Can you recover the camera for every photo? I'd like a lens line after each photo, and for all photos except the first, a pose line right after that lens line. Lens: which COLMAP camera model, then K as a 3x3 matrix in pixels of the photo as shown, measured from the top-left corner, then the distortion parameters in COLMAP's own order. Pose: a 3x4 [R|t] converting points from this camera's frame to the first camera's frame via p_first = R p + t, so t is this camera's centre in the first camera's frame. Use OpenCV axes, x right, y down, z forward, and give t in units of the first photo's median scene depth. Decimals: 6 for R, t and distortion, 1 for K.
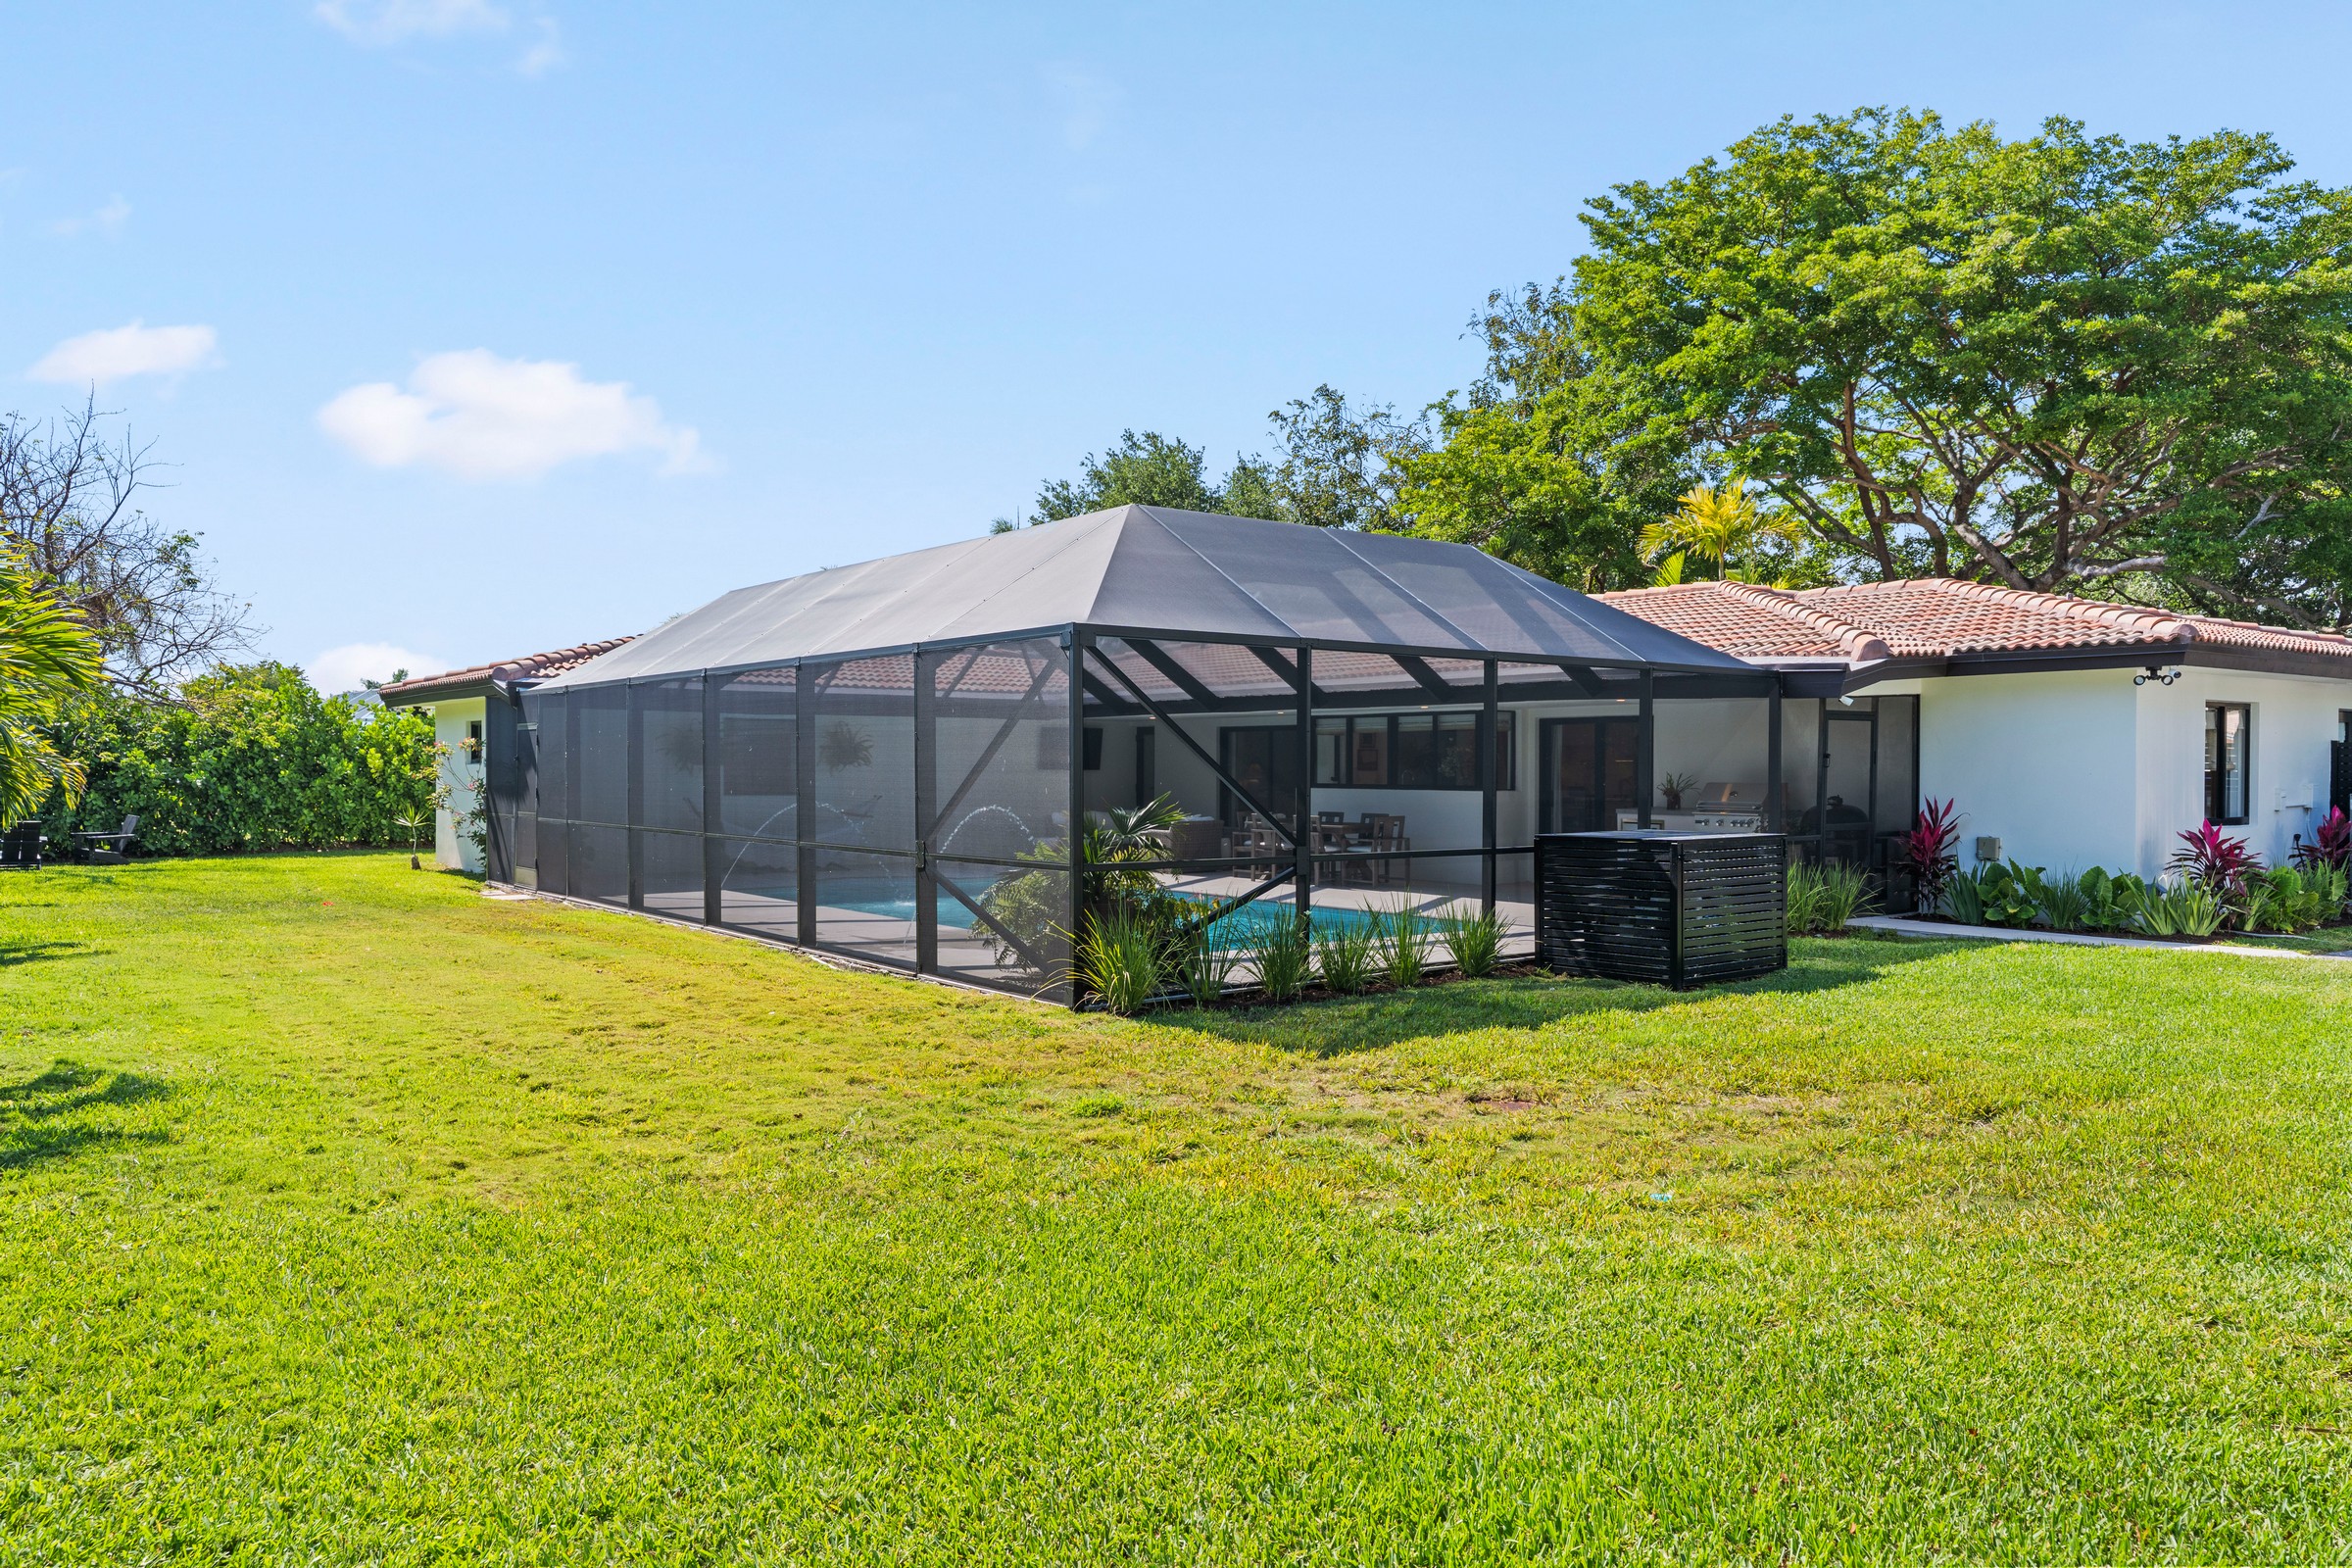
lens RADIAL K [[1615.1, 0, 1172.3], [0, 1615.1, 785.3], [0, 0, 1]] dist [0.007576, -0.000959]
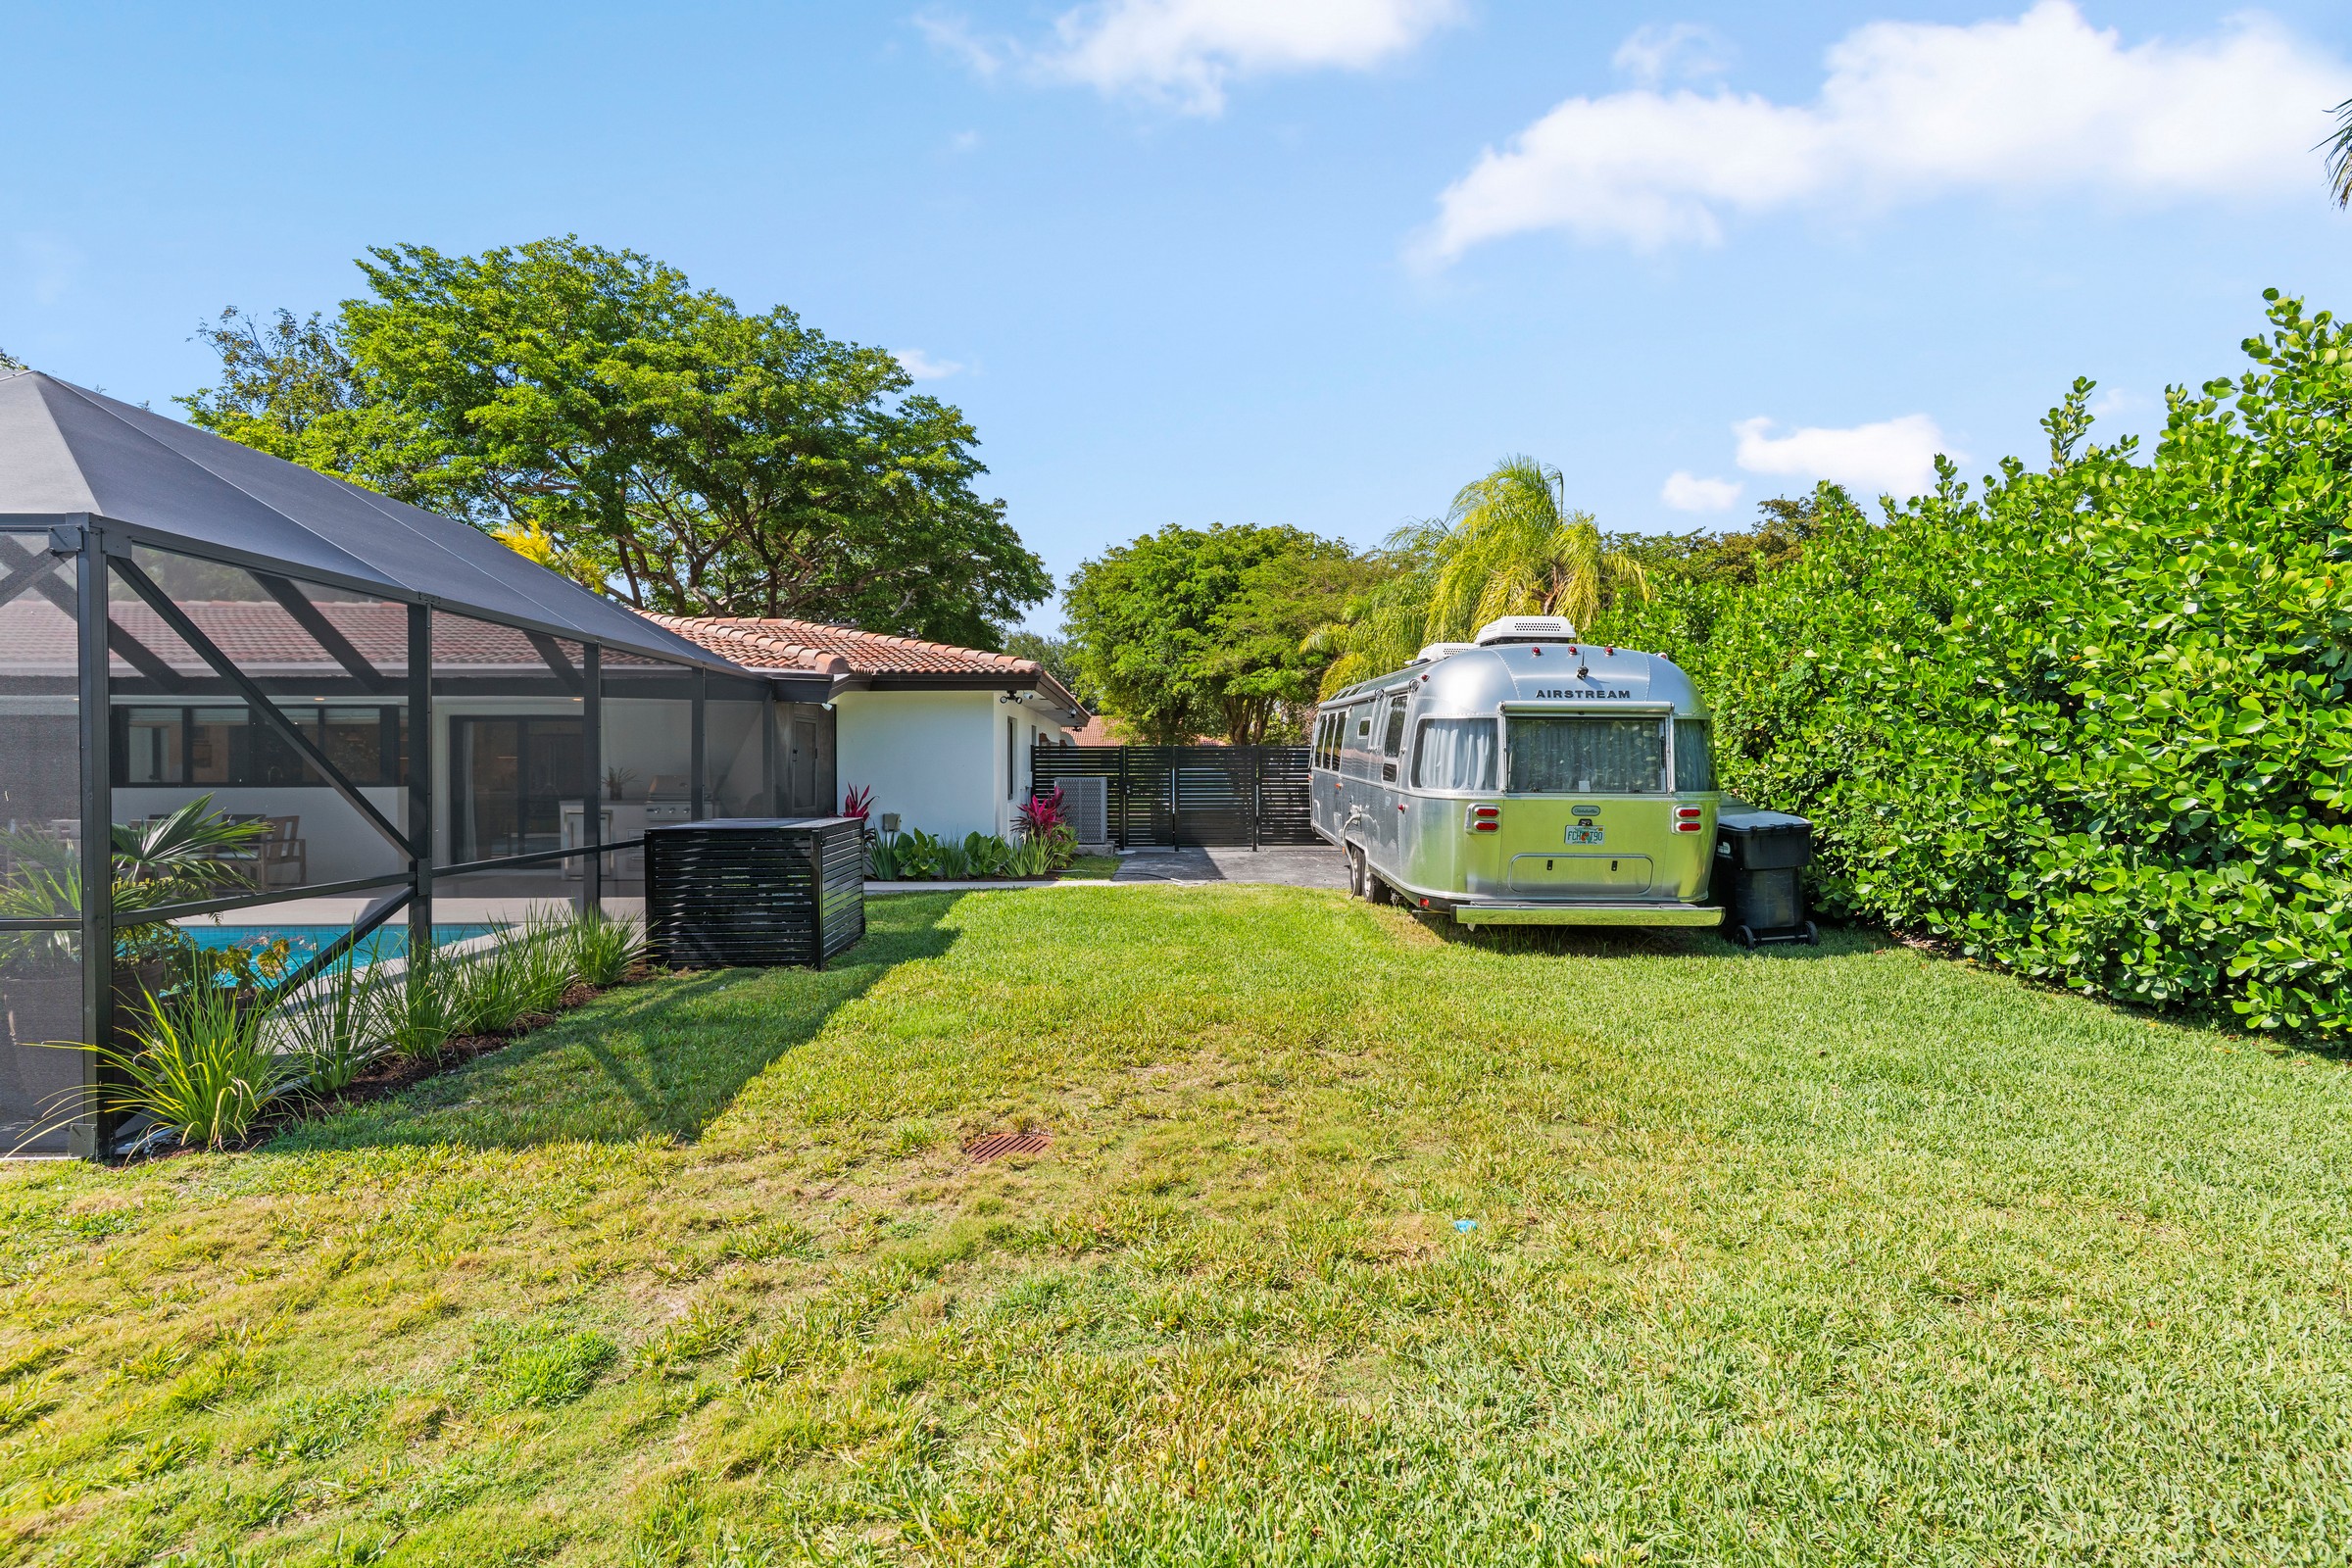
lens RADIAL K [[1116.8, 0, 1172.9], [0, 1116.8, 776.5], [0, 0, 1]] dist [-0.000711, 0.000571]
pose [[0.582207, -0.011126, 0.812964, -0.137533], [0.012802, 0.999908, 0.004517, 0.000464], [-0.812940, 0.007778, 0.582296, 0.357108]]
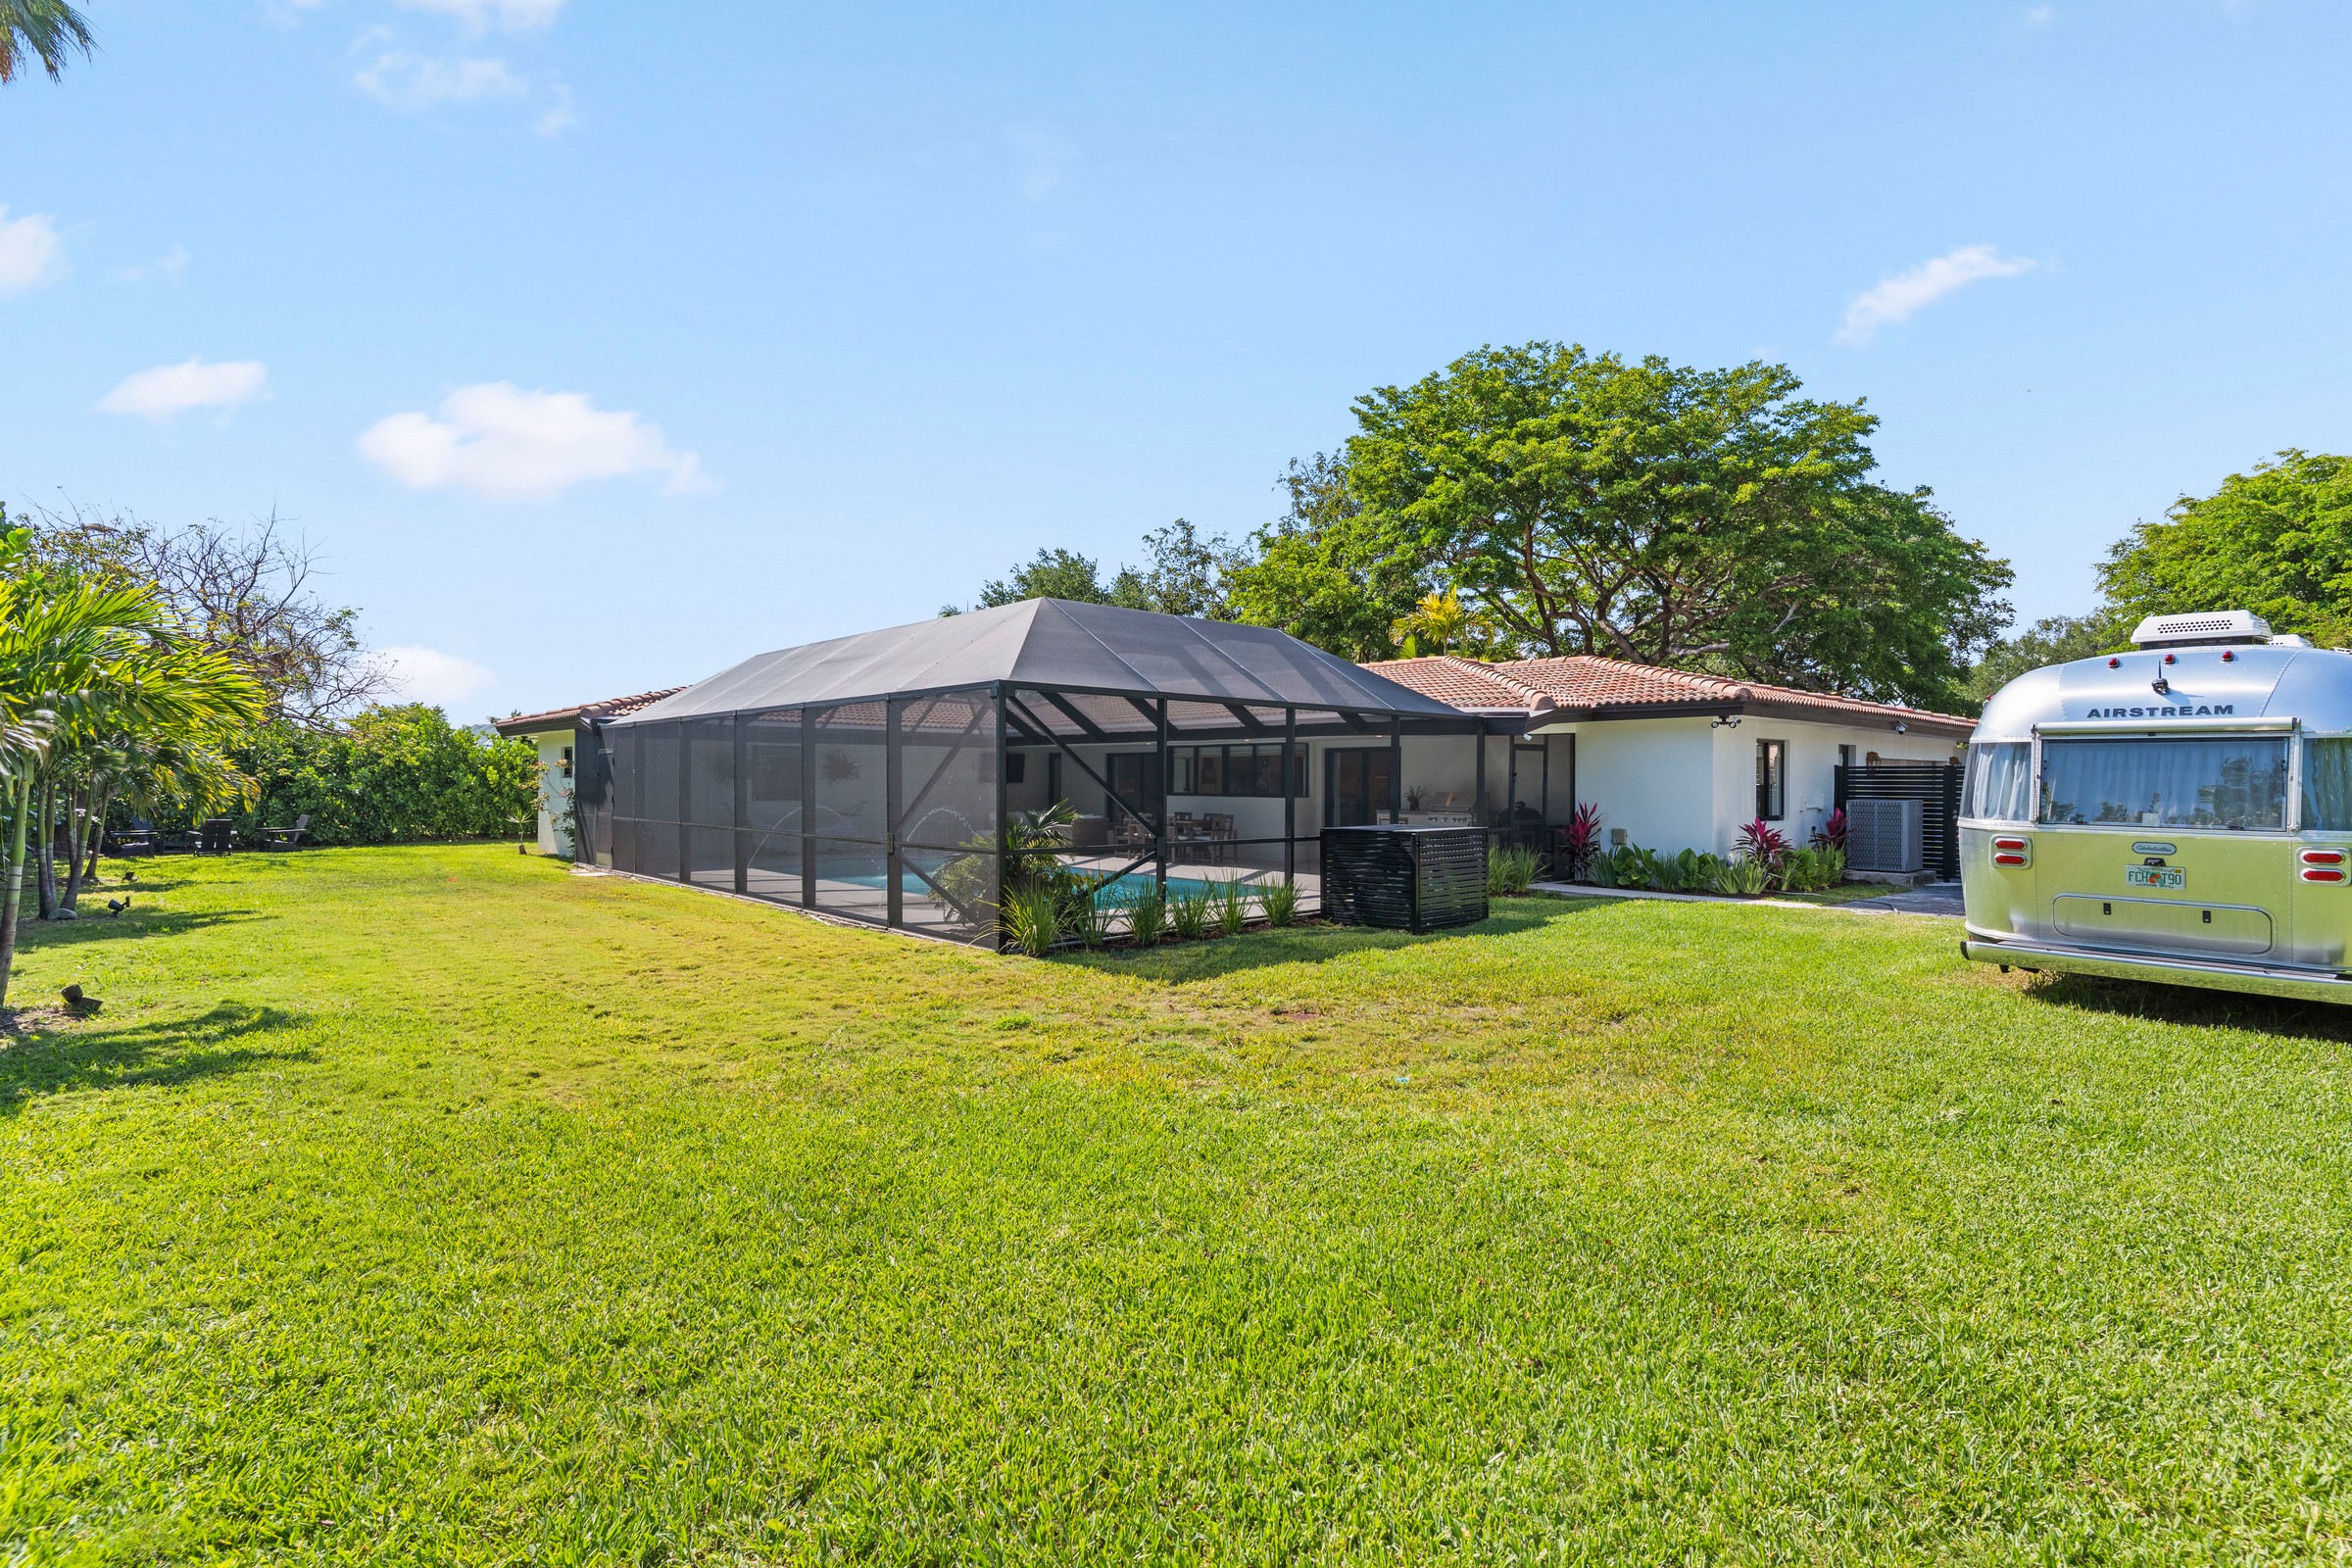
lens RADIAL K [[1116.8, 0, 1172.9], [0, 1116.8, 776.5], [0, 0, 1]] dist [-0.000711, 0.000571]
pose [[0.996272, 0.001990, 0.086245, 0.005077], [-0.000699, 0.999887, -0.014995, -0.000700], [-0.086265, 0.014879, 0.996161, 0.008329]]
